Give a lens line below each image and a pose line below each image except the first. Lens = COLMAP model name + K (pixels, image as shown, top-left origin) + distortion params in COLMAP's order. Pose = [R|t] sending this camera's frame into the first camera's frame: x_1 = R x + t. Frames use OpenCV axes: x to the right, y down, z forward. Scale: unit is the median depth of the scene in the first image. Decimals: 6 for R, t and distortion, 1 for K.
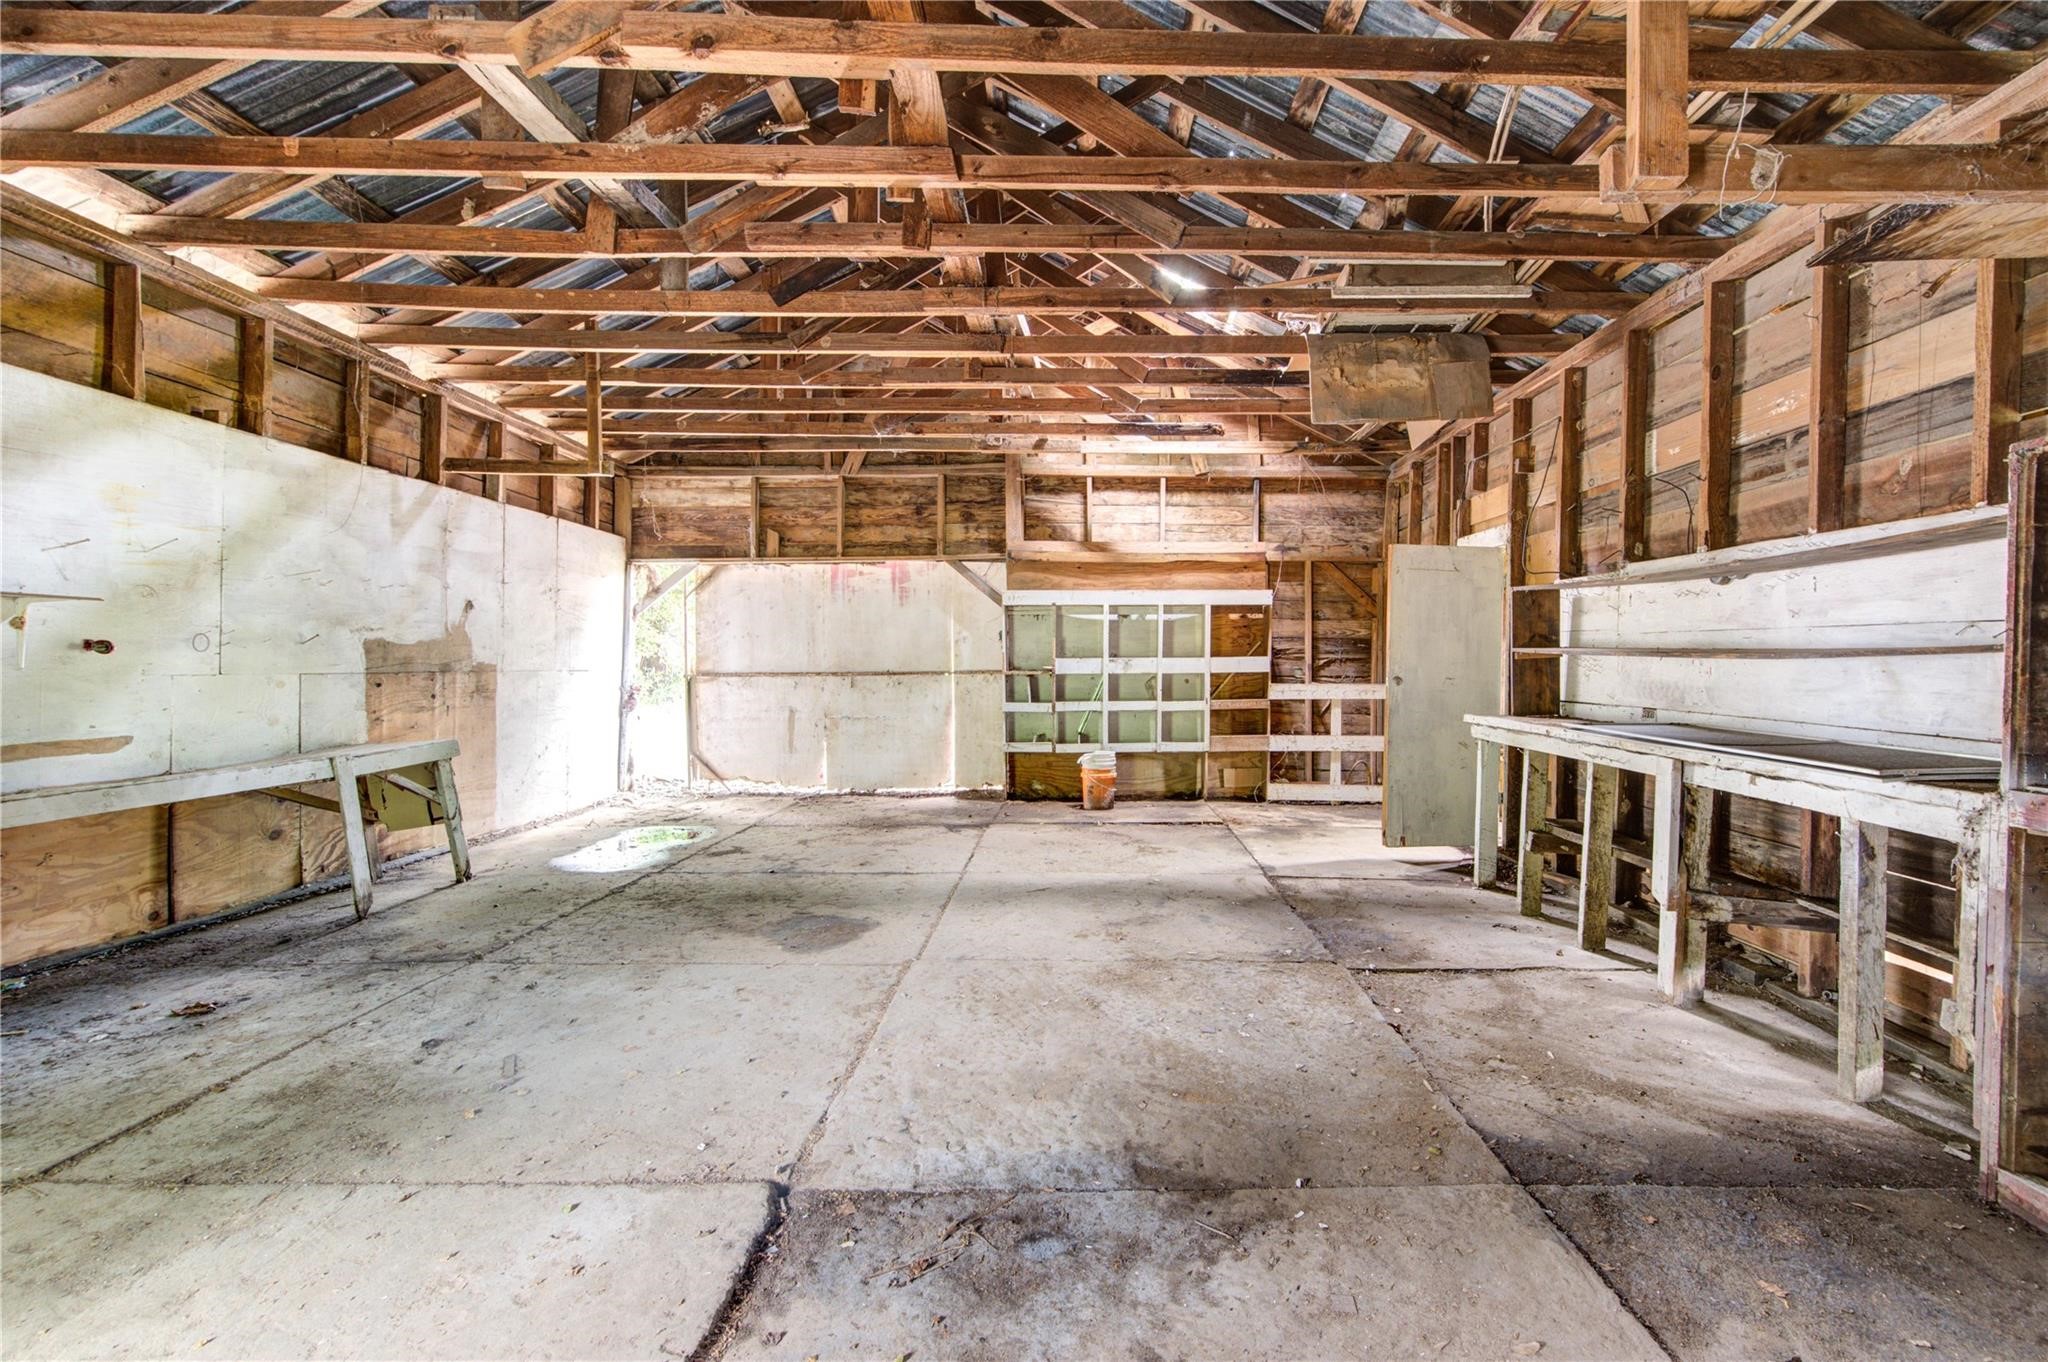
lens RADIAL K [[859.8, 0, 1101.5], [0, 859.8, 676.6], [0, 0, 1]] dist [0.004192, -0.001825]
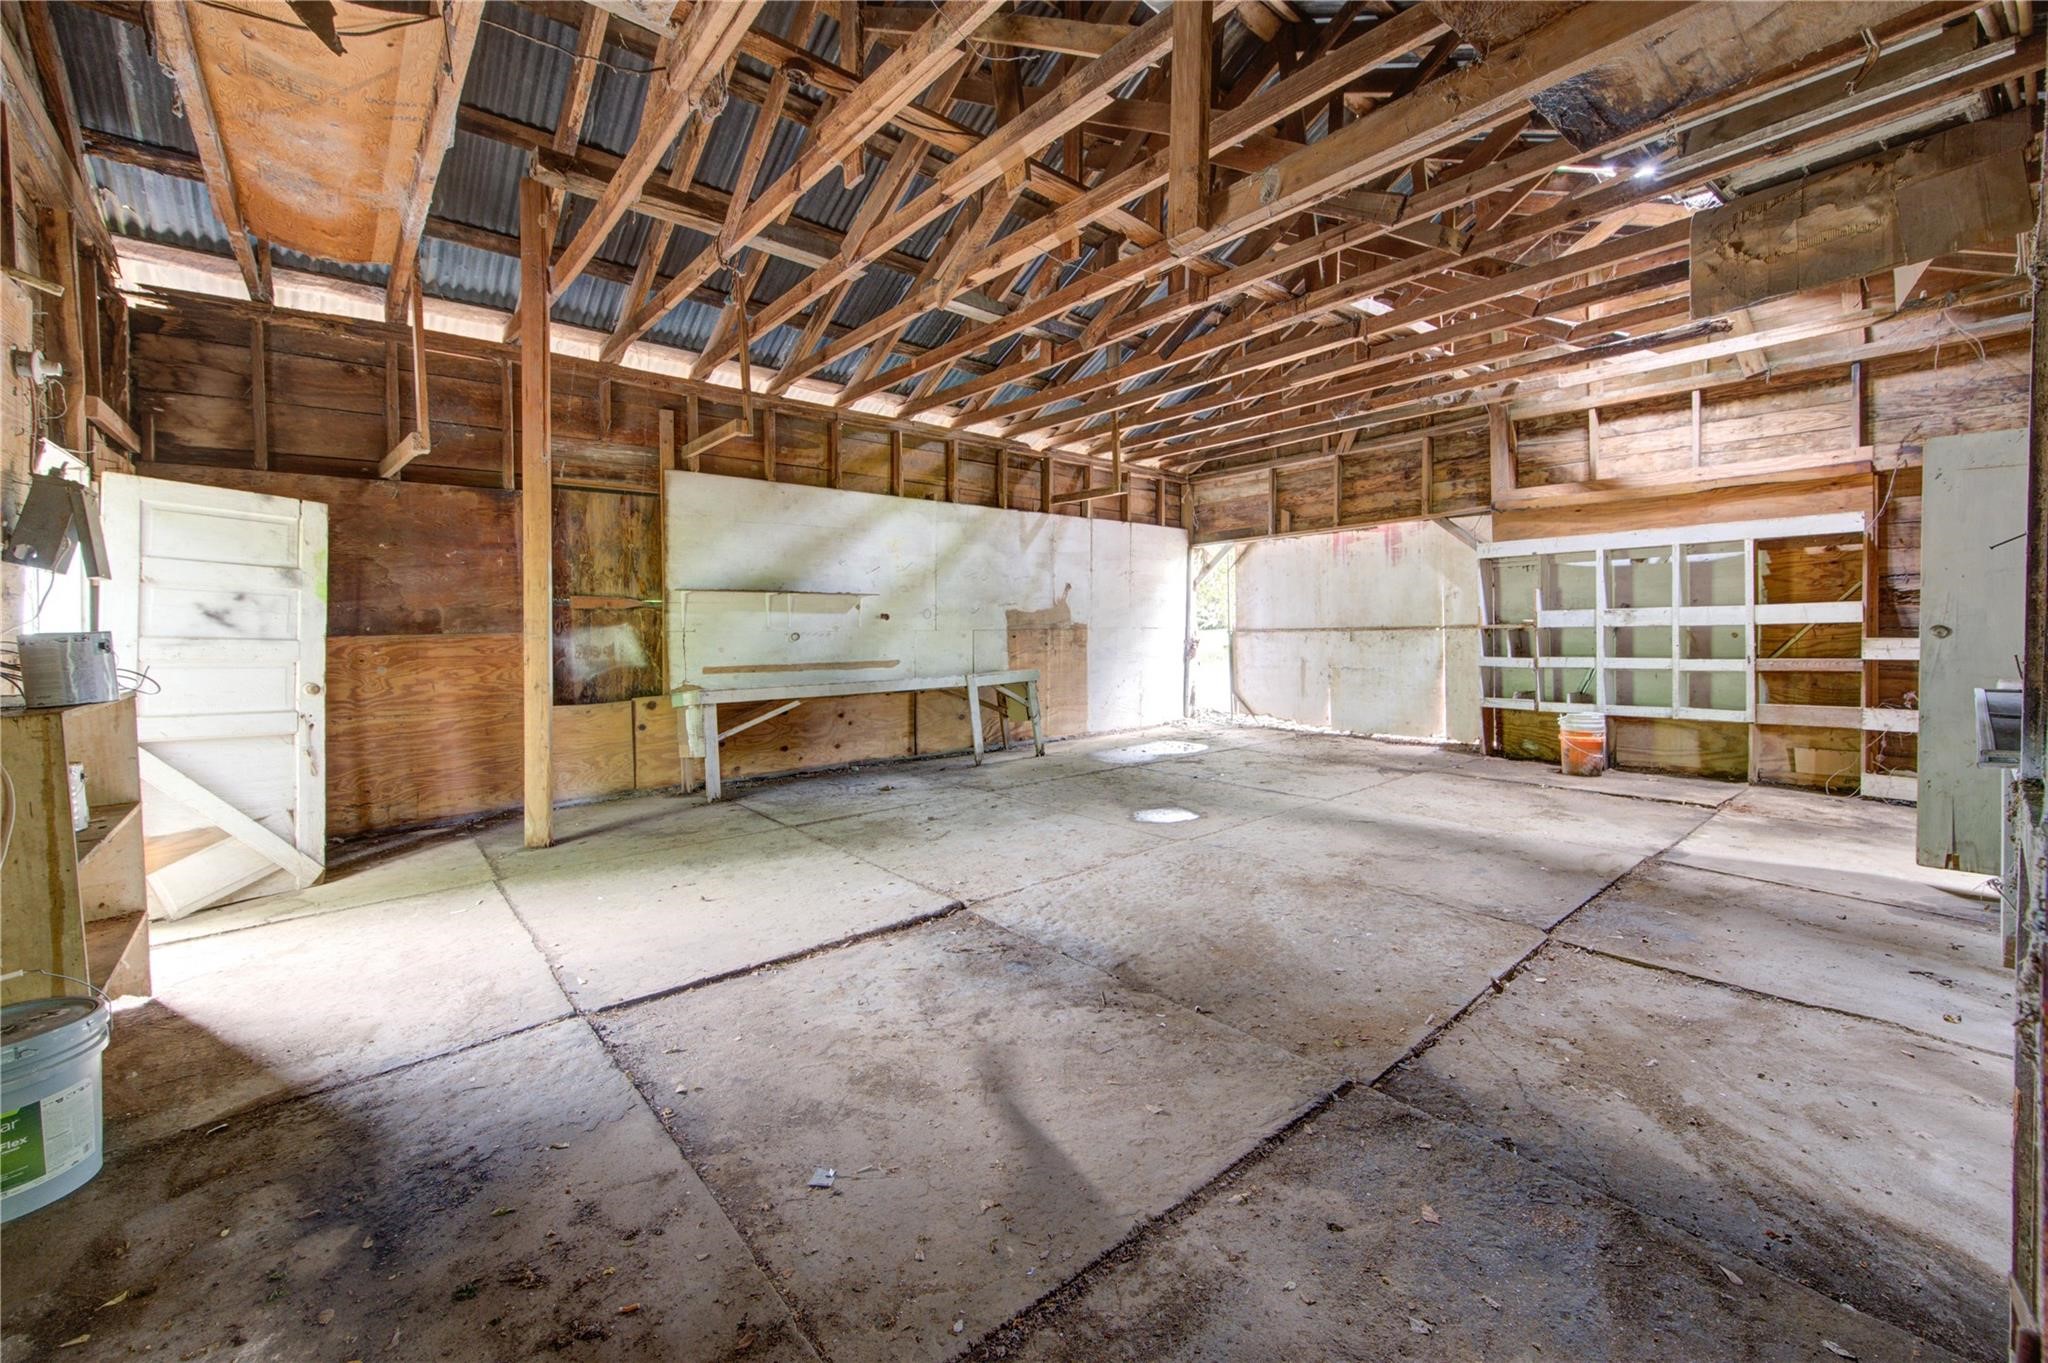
lens RADIAL K [[818.7, 0, 1044.5], [0, 818.7, 641.8], [0, 0, 1]] dist [0.003229, -0.000835]
pose [[0.640417, 0.004546, -0.768014, 0.446522], [0.001092, 0.999976, 0.006829, 0.008933], [0.768026, -0.005213, 0.640397, 0.010887]]
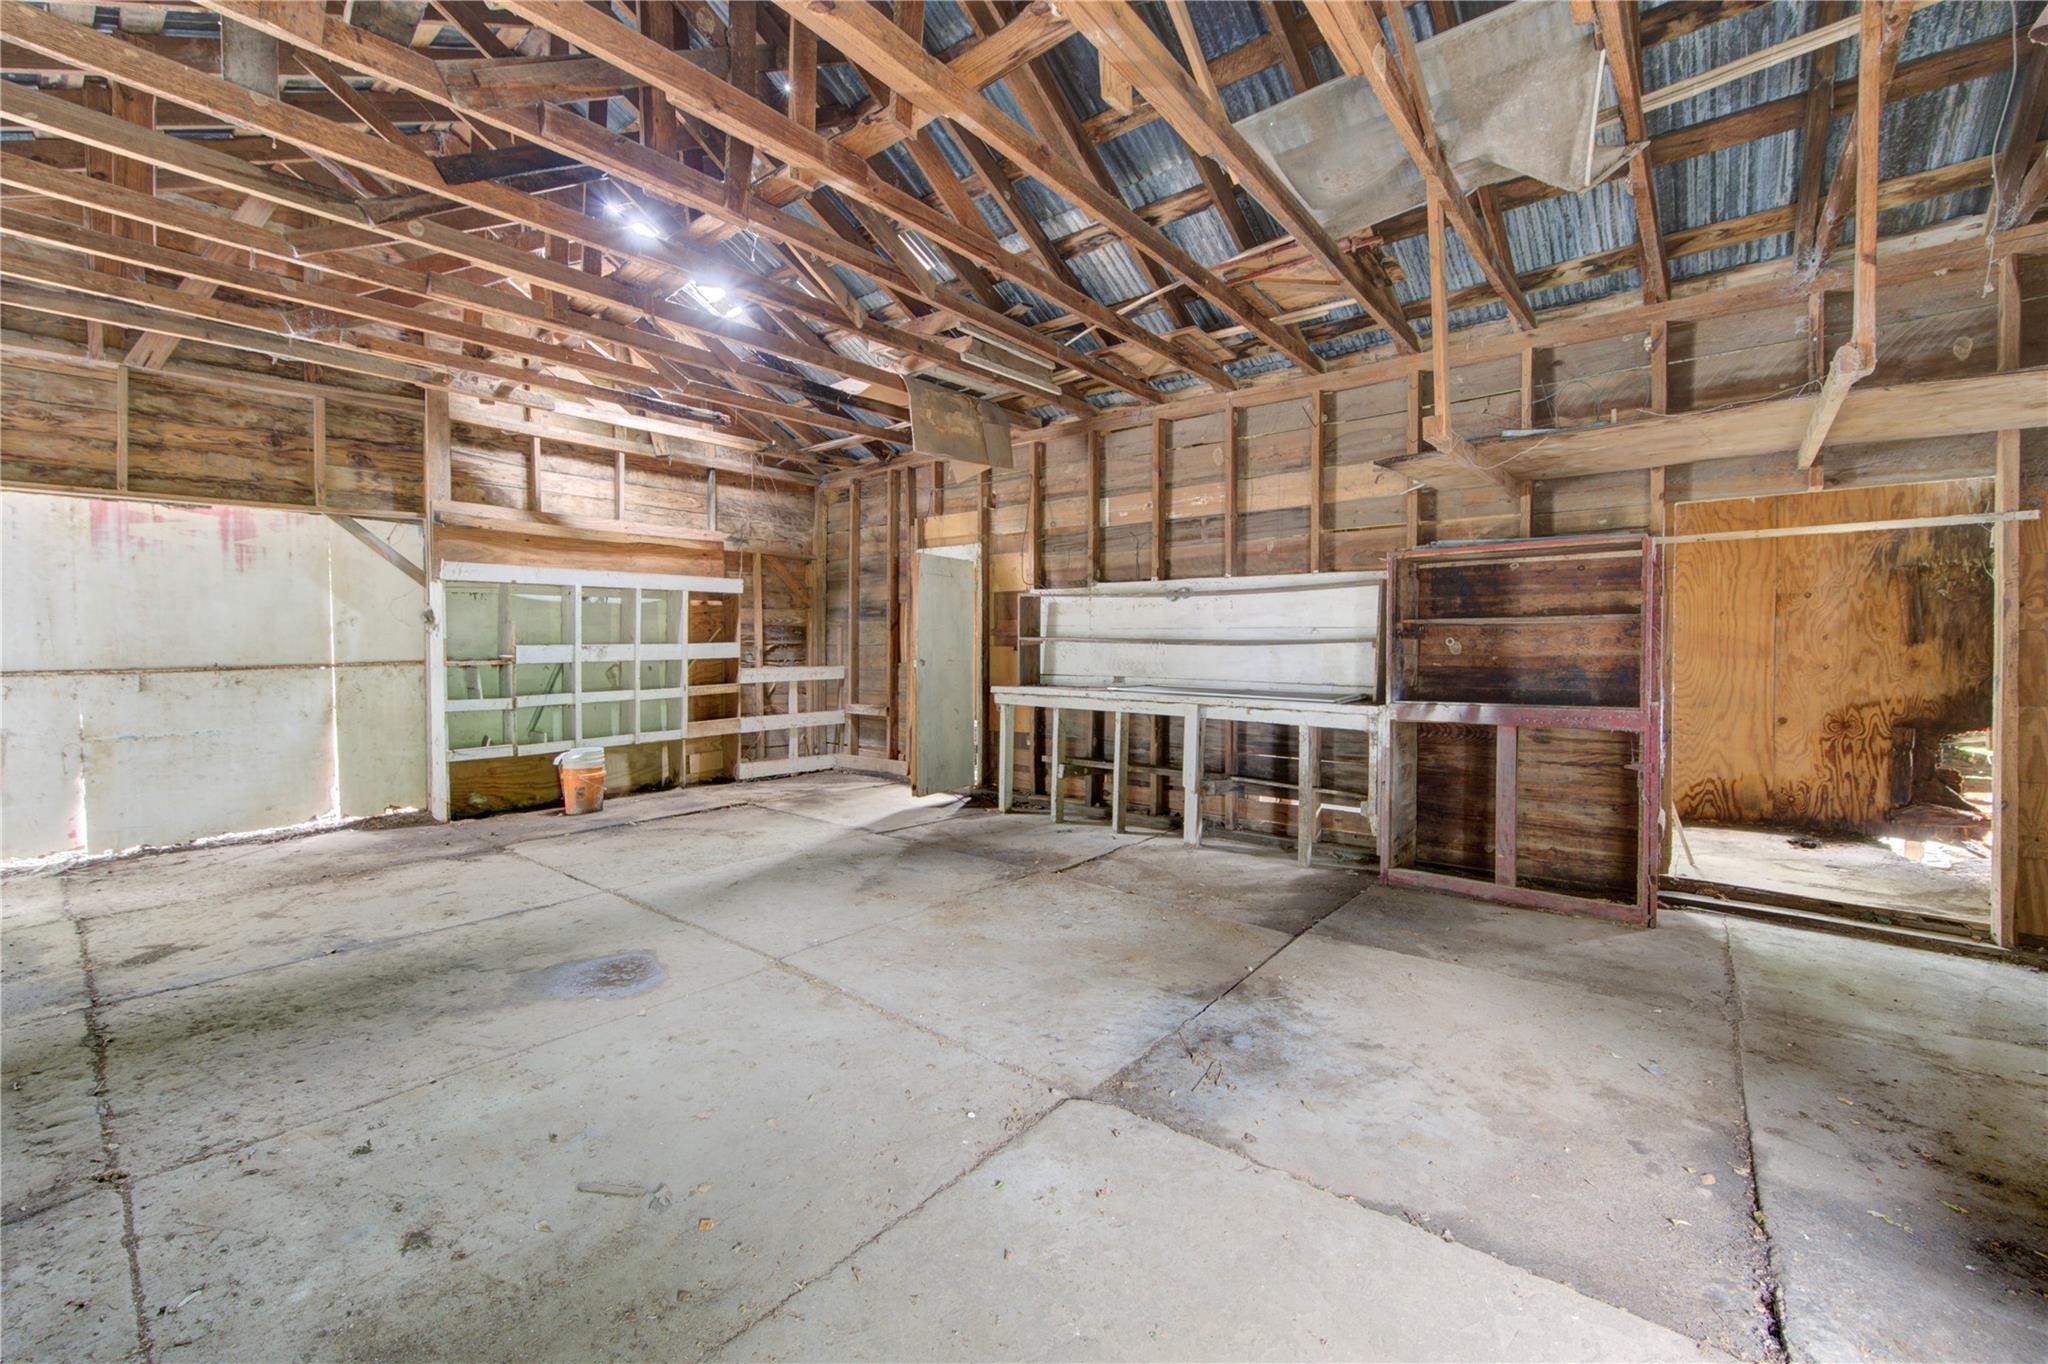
lens RADIAL K [[822.6, 0, 1020.0], [0, 822.6, 665.0], [0, 0, 1]] dist [0.003811, -0.001891]
pose [[0.653869, -0.023630, 0.756239, -0.529452], [0.017213, 0.999718, 0.016355, -0.010135], [-0.756412, 0.002322, 0.654091, 0.131504]]
